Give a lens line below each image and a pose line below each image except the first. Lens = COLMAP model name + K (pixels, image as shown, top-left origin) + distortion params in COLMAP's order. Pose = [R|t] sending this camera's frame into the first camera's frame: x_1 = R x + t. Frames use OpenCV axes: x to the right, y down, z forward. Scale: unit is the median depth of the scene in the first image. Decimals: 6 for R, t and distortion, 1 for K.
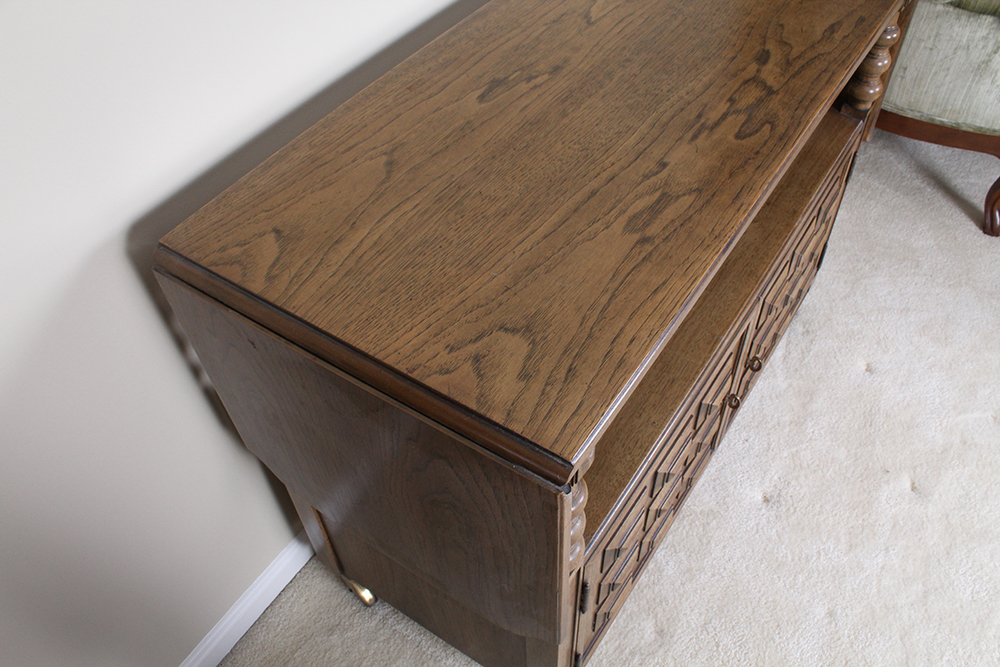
lens RADIAL K [[814.4, 0, 502.8], [0, 814.4, 337.5], [0, 0, 1]] dist [-0.155695, 0.112684]
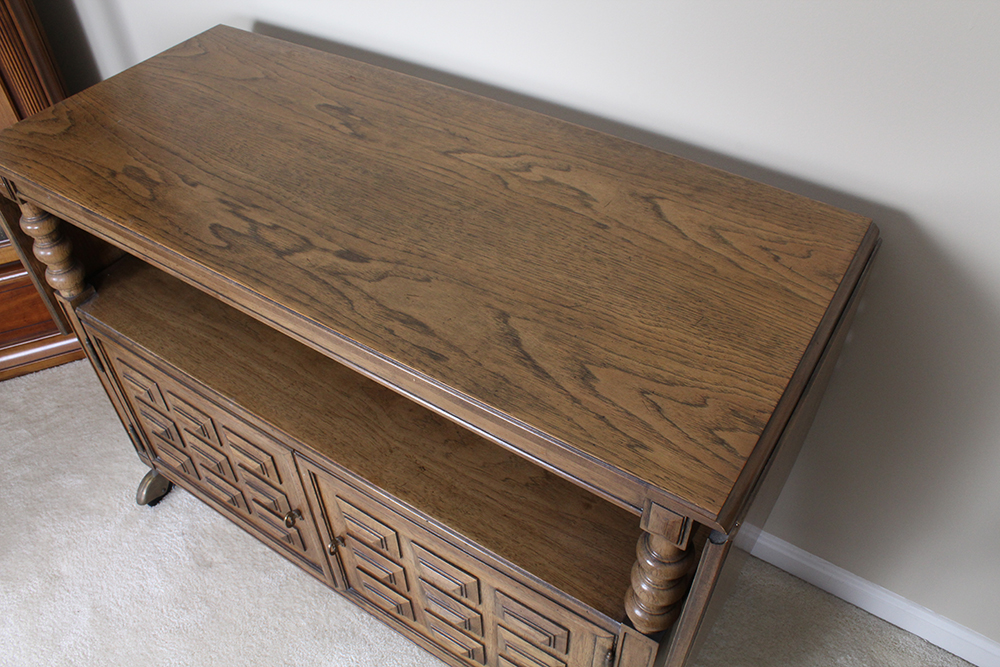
lens RADIAL K [[814.4, 0, 502.2], [0, 814.4, 340.2], [0, 0, 1]] dist [-0.155695, 0.112684]
pose [[0.016165, 0.719662, -0.694136, 1.050210], [-0.735980, 0.478486, 0.478942, -0.886126], [0.676811, 0.503128, 0.537391, 0.696563]]
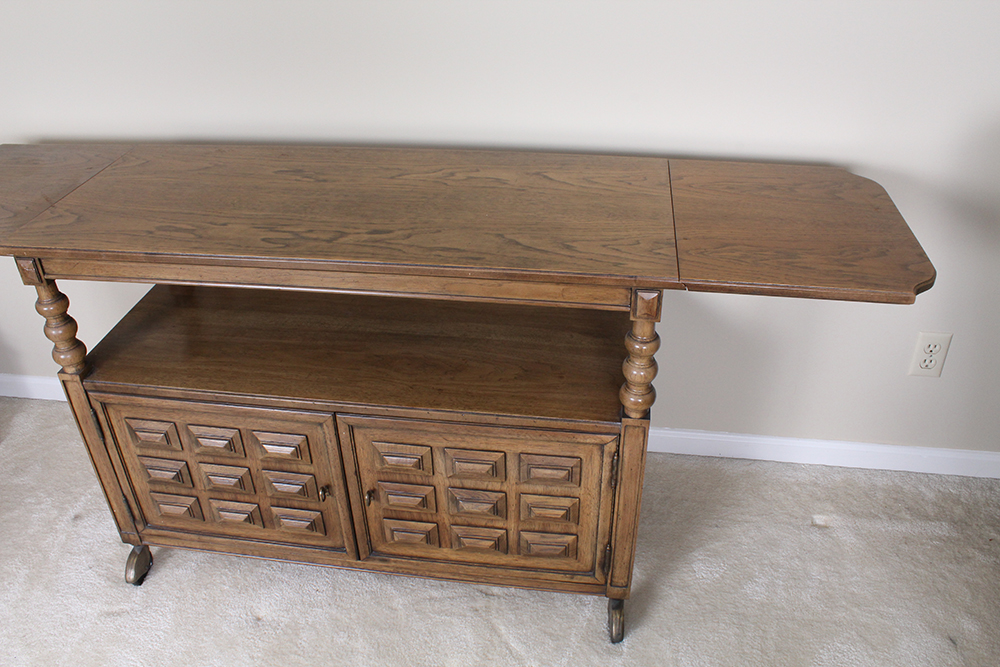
lens RADIAL K [[814.4, 0, 500.2], [0, 814.4, 339.3], [0, 0, 1]] dist [-0.155695, 0.112684]
pose [[0.438730, 0.512984, -0.737810, 1.510502], [-0.670101, 0.733812, 0.111737, -0.518713], [0.598733, 0.445385, 0.665696, 0.332449]]
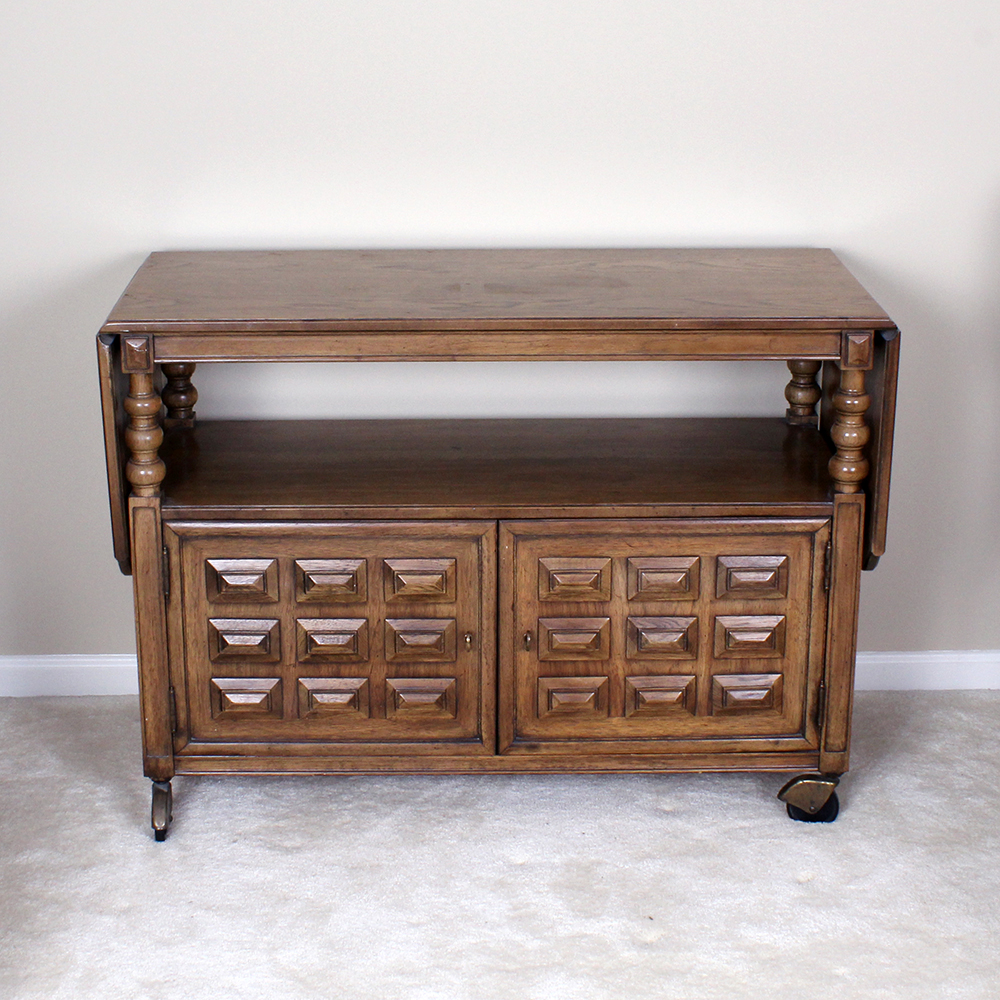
lens RADIAL K [[2032.5, 0, 464.4], [0, 2032.5, 450.6], [0, 0, 1]] dist [-0.133815, 0.000000]
pose [[0.567586, 0.272675, -0.776849, 2.702459], [-0.625879, 0.755930, -0.191951, 0.481727], [0.534904, 0.595163, 0.599716, -0.749714]]
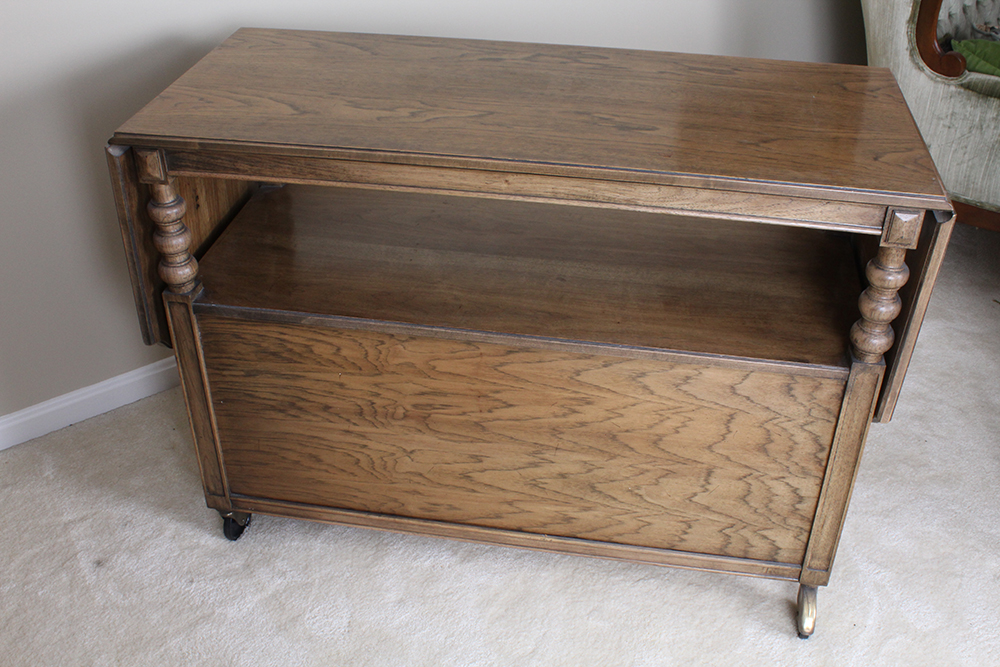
lens RADIAL K [[1051.9, 0, 497.2], [0, 1051.9, 338.1], [0, 0, 1]] dist [-0.100964, 0.000000]
pose [[-0.412930, -0.482996, 0.772143, -1.240483], [0.685910, 0.392835, 0.612542, -1.246850], [-0.599180, 0.782558, 0.169079, 1.092859]]
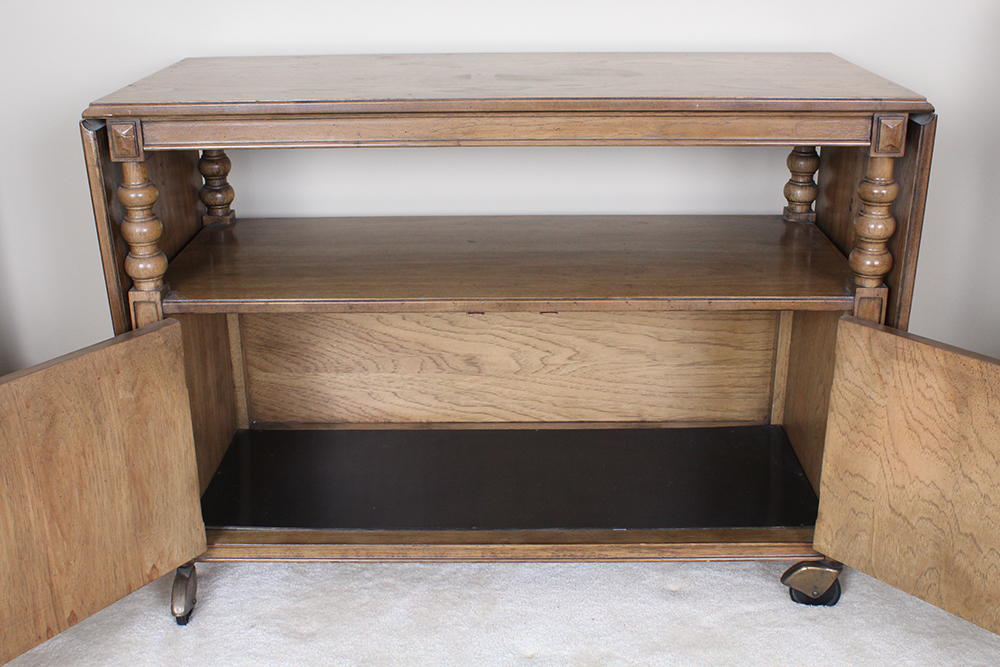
lens RADIAL K [[1105.3, 0, 500.9], [0, 1105.3, 339.1], [0, 0, 1]] dist [-0.081046, 0.000000]
pose [[0.553258, 0.330716, -0.764548, 1.619745], [-0.629176, 0.767414, -0.123342, 0.173664], [0.545934, 0.549275, 0.632656, 0.171527]]
